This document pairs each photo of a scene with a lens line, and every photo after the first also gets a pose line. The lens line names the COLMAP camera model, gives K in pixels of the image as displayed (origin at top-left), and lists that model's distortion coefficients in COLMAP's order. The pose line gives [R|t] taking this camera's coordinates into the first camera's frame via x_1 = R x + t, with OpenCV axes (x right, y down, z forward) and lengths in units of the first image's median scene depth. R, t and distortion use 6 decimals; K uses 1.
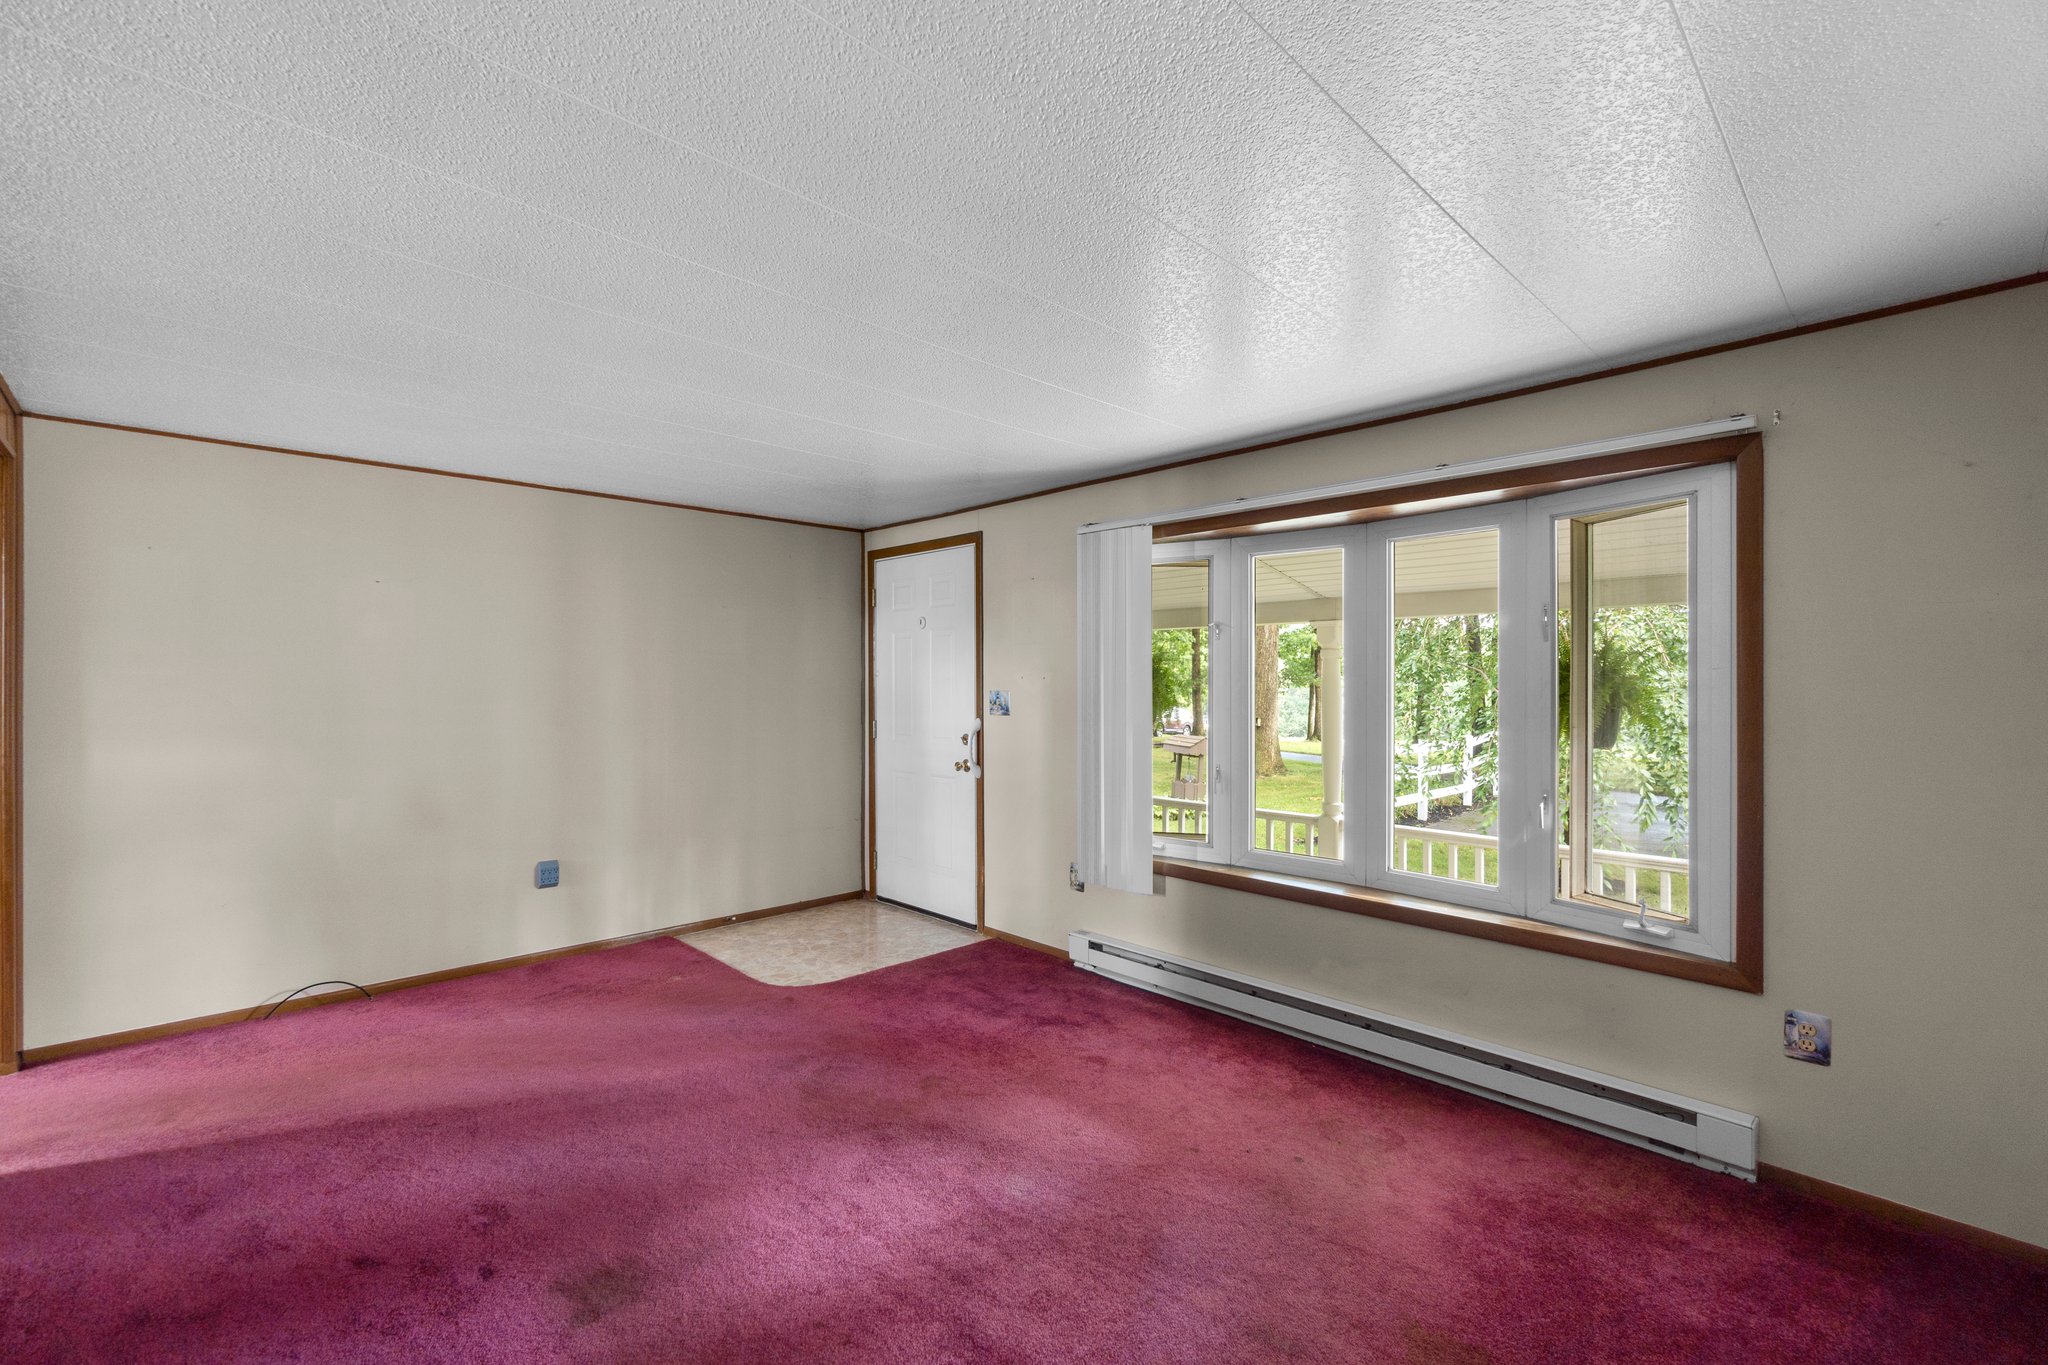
lens RADIAL K [[883.7, 0, 1033.3], [0, 883.7, 683.2], [0, 0, 1]] dist [-0.005224, 0.001178]
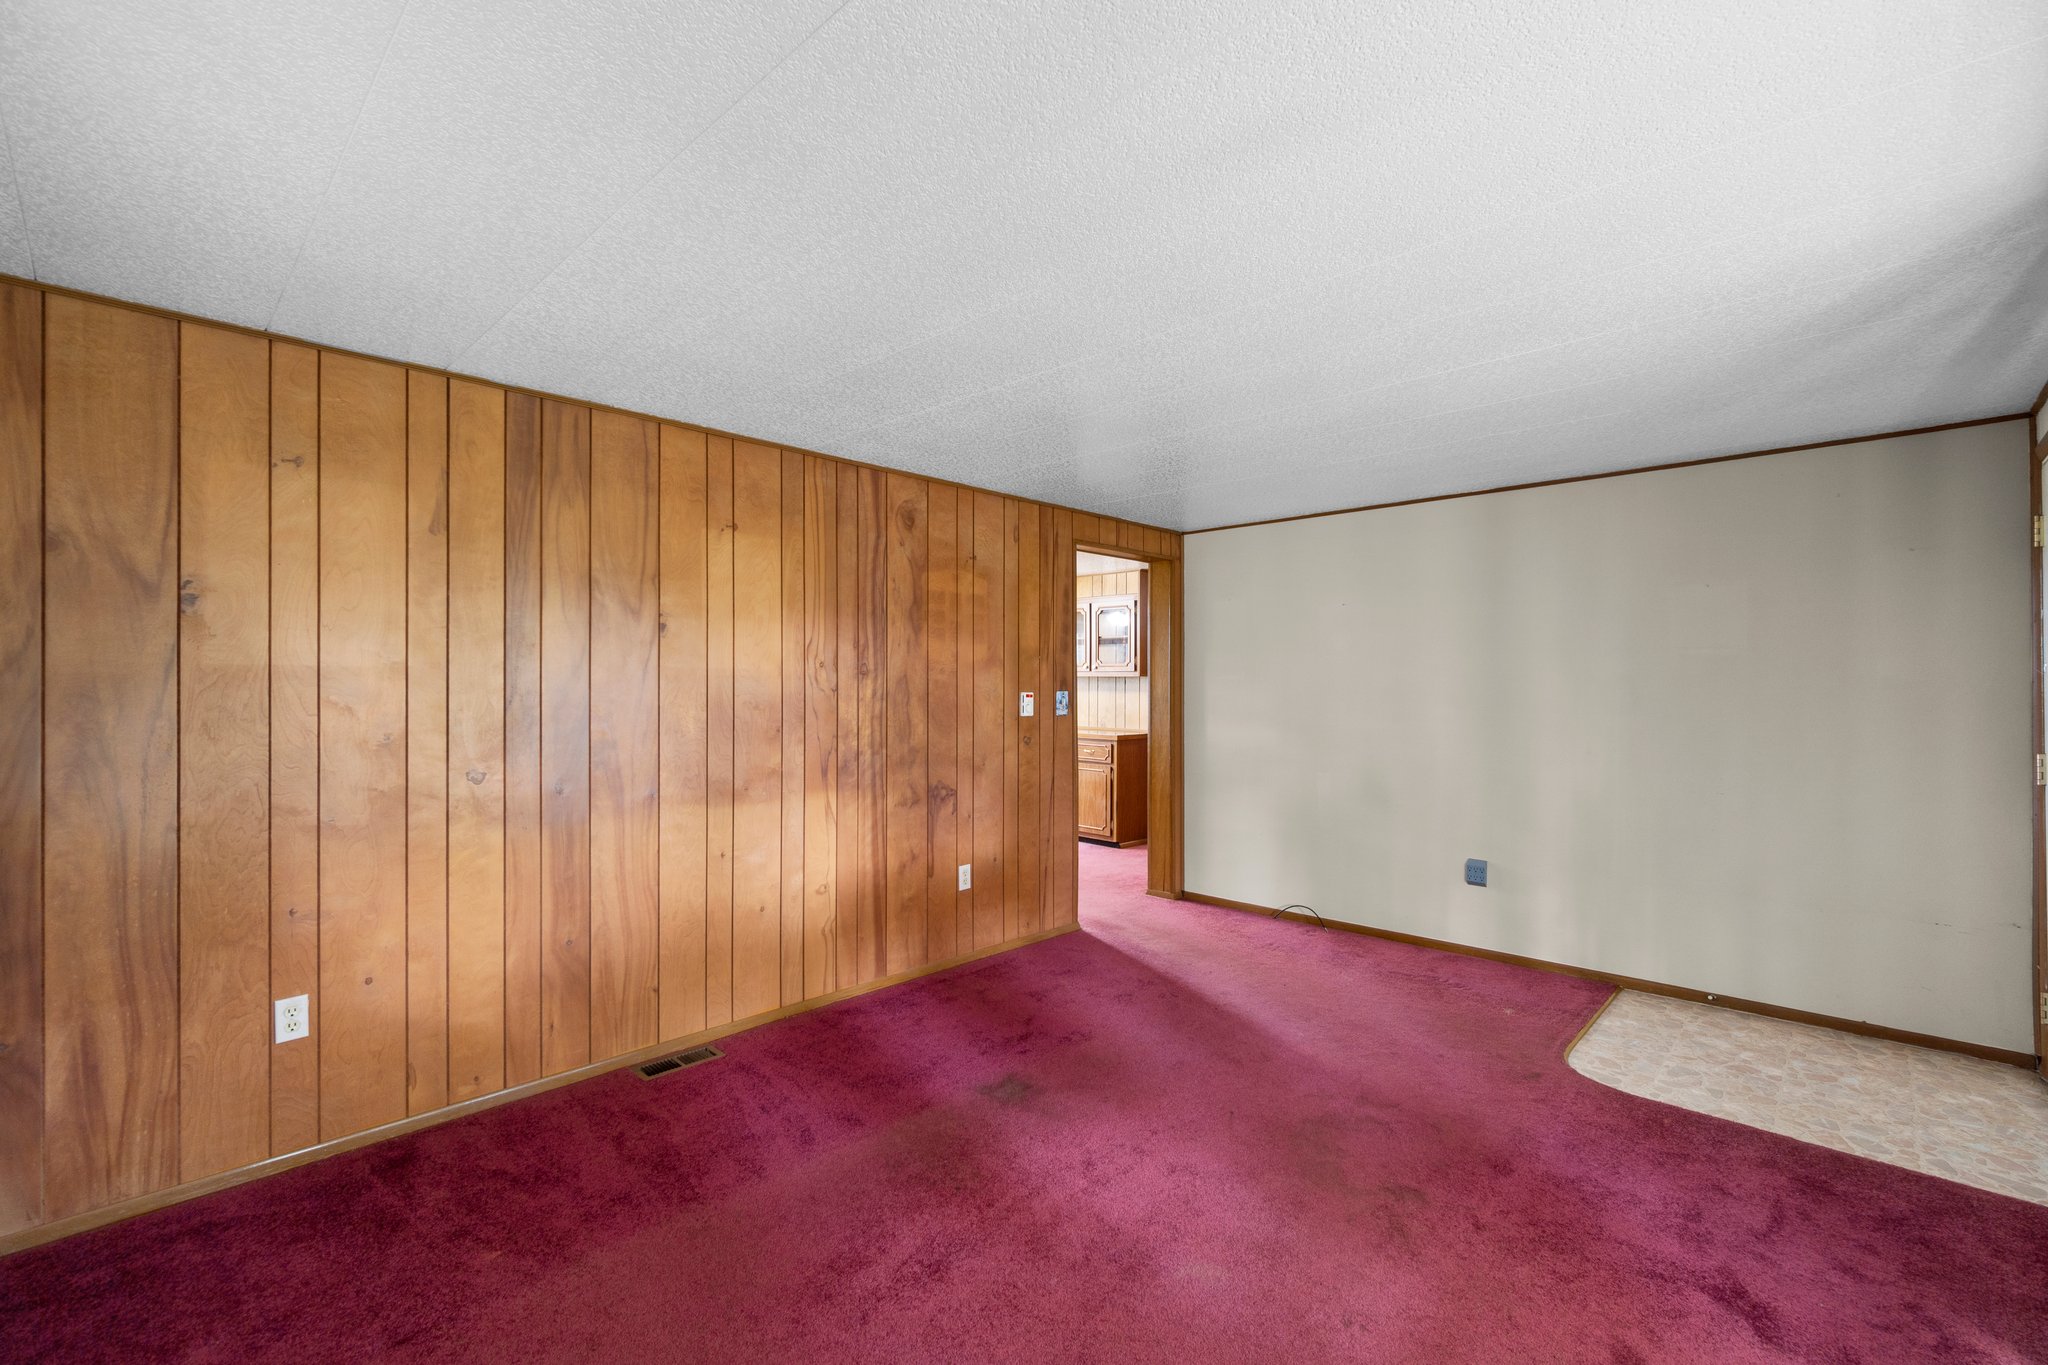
lens RADIAL K [[883.7, 0, 1003.2], [0, 883.7, 682.6], [0, 0, 1]] dist [-0.005224, 0.001178]
pose [[0.025105, 0.001293, -0.999684, 0.505677], [-0.004282, 0.999990, 0.001186, -0.001521], [0.999676, 0.004251, 0.025110, 0.476655]]
